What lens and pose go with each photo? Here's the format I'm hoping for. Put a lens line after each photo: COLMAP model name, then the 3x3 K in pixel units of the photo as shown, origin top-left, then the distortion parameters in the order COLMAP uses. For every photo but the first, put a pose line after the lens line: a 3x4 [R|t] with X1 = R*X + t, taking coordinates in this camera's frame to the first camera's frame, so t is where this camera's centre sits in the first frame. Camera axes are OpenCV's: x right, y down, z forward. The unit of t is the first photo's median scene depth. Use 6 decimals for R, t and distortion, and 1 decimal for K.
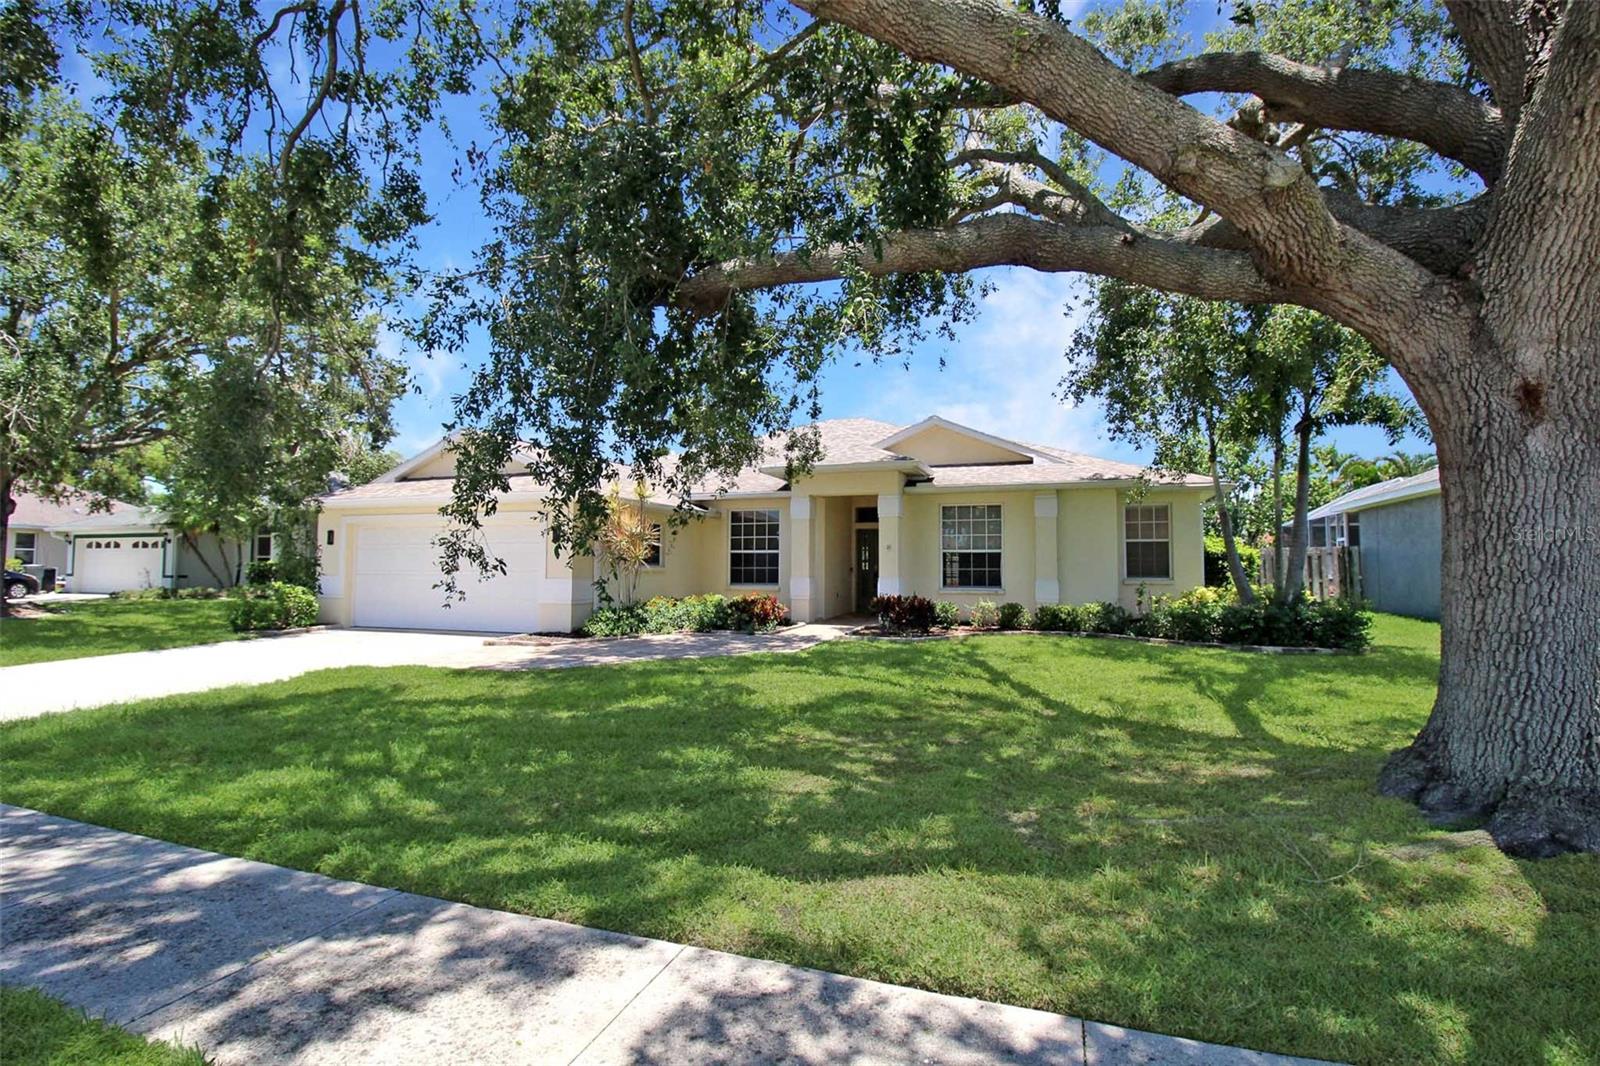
lens RADIAL K [[754.3, 0, 802.6], [0, 754.3, 533.7], [0, 0, 1]] dist [-0.000490, -0.013505]
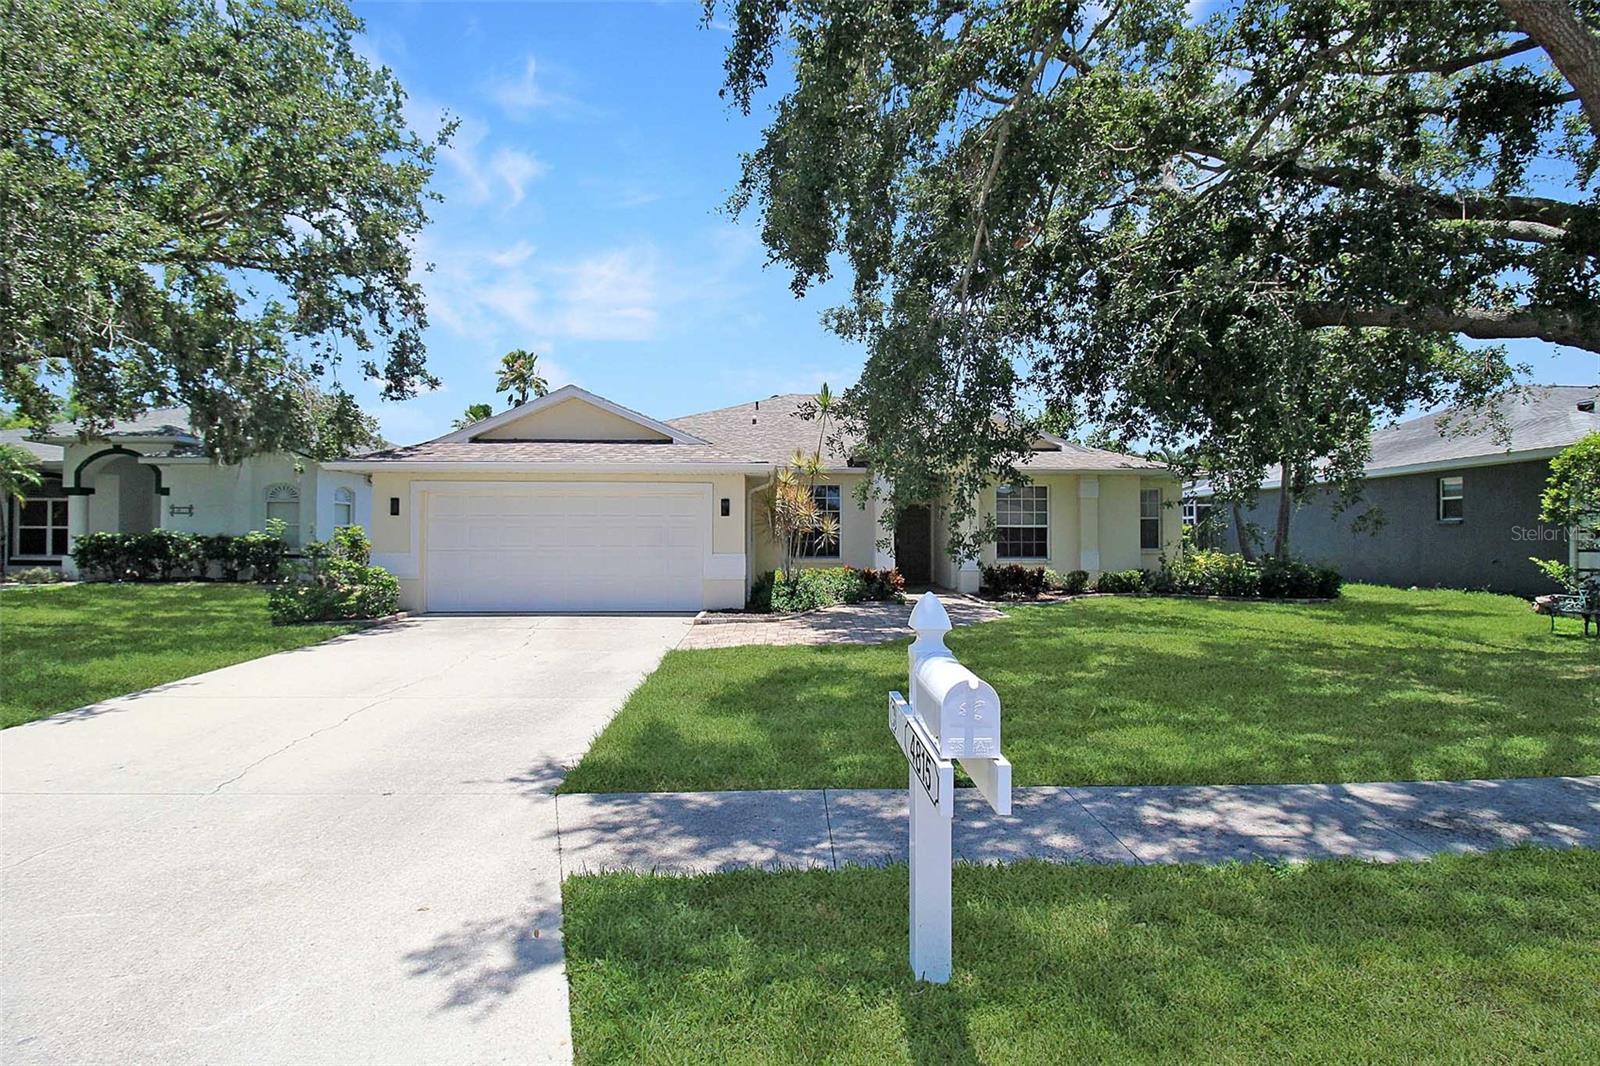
lens RADIAL K [[754.3, 0, 802.6], [0, 754.3, 533.7], [0, 0, 1]] dist [-0.000490, -0.013505]
pose [[0.928813, -0.001645, 0.370545, -1.932854], [-0.012585, 0.999273, 0.035980, -0.010879], [-0.370334, -0.038082, 0.928118, 0.190496]]
